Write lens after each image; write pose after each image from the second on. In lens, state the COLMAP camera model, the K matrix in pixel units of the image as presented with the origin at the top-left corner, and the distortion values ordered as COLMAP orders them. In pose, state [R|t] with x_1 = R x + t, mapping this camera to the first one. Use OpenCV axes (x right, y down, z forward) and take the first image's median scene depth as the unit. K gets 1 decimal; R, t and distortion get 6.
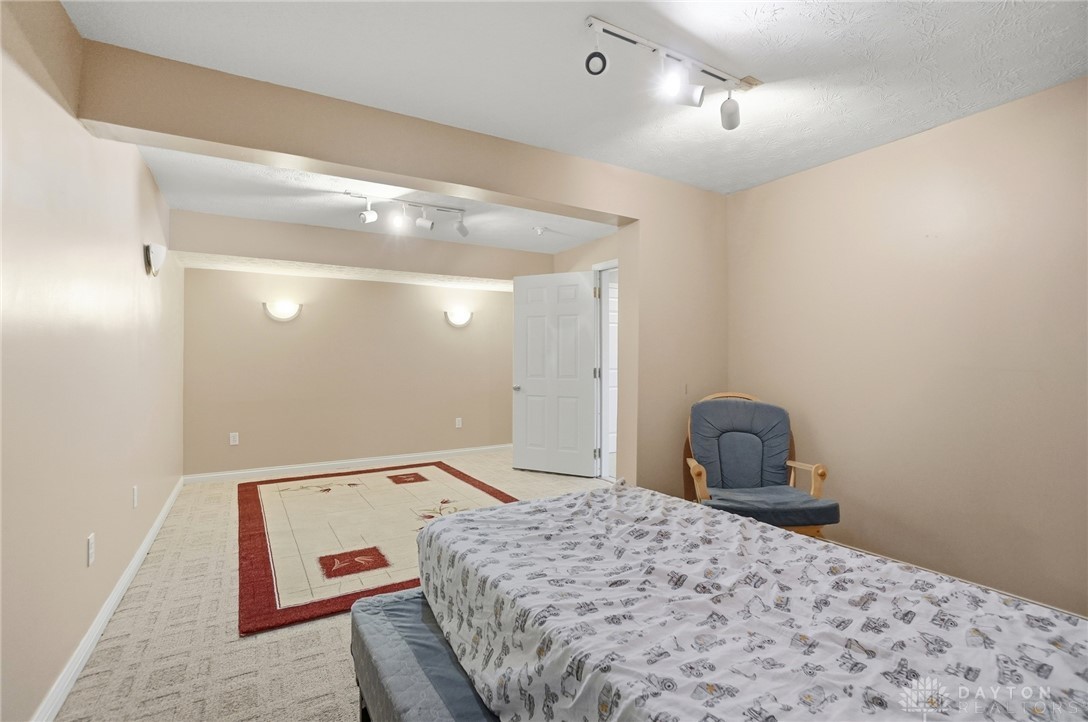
lens RADIAL K [[480.7, 0, 535.6], [0, 480.7, 360.9], [0, 0, 1]] dist [-0.040152, 0.005466]
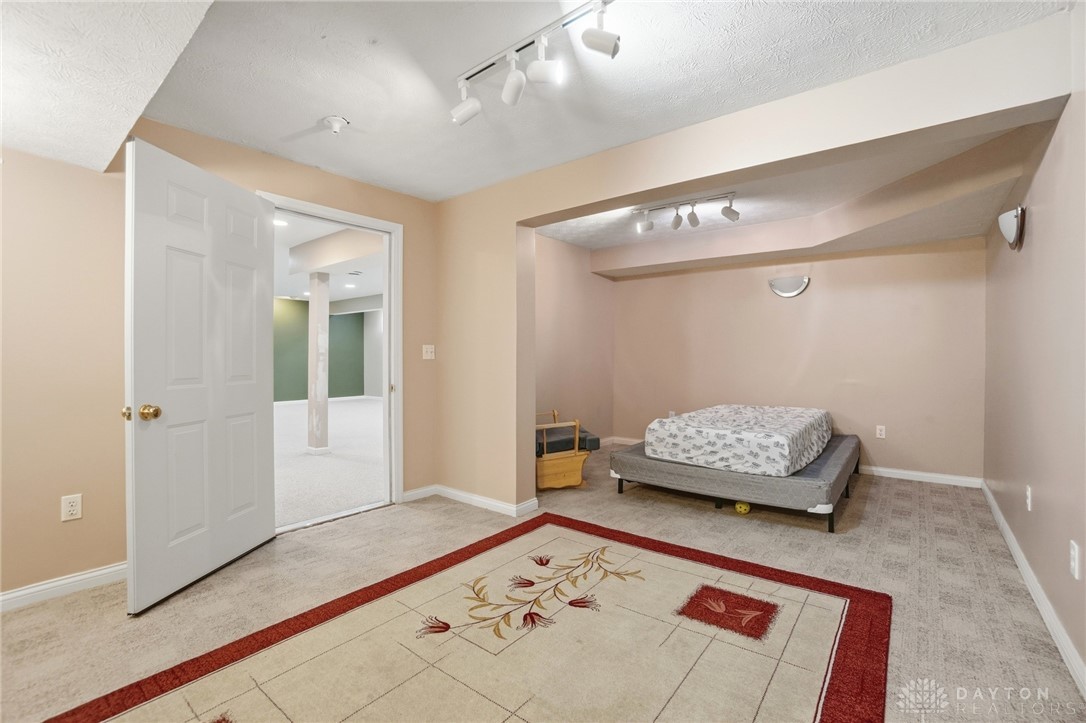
lens RADIAL K [[479.8, 0, 534.8], [0, 479.8, 359.0], [0, 0, 1]] dist [-0.040152, 0.005466]
pose [[-0.335298, -0.005215, 0.942098, -0.978646], [0.000380, 0.999984, 0.005670, 0.015873], [-0.942112, 0.002259, -0.335291, 1.529512]]
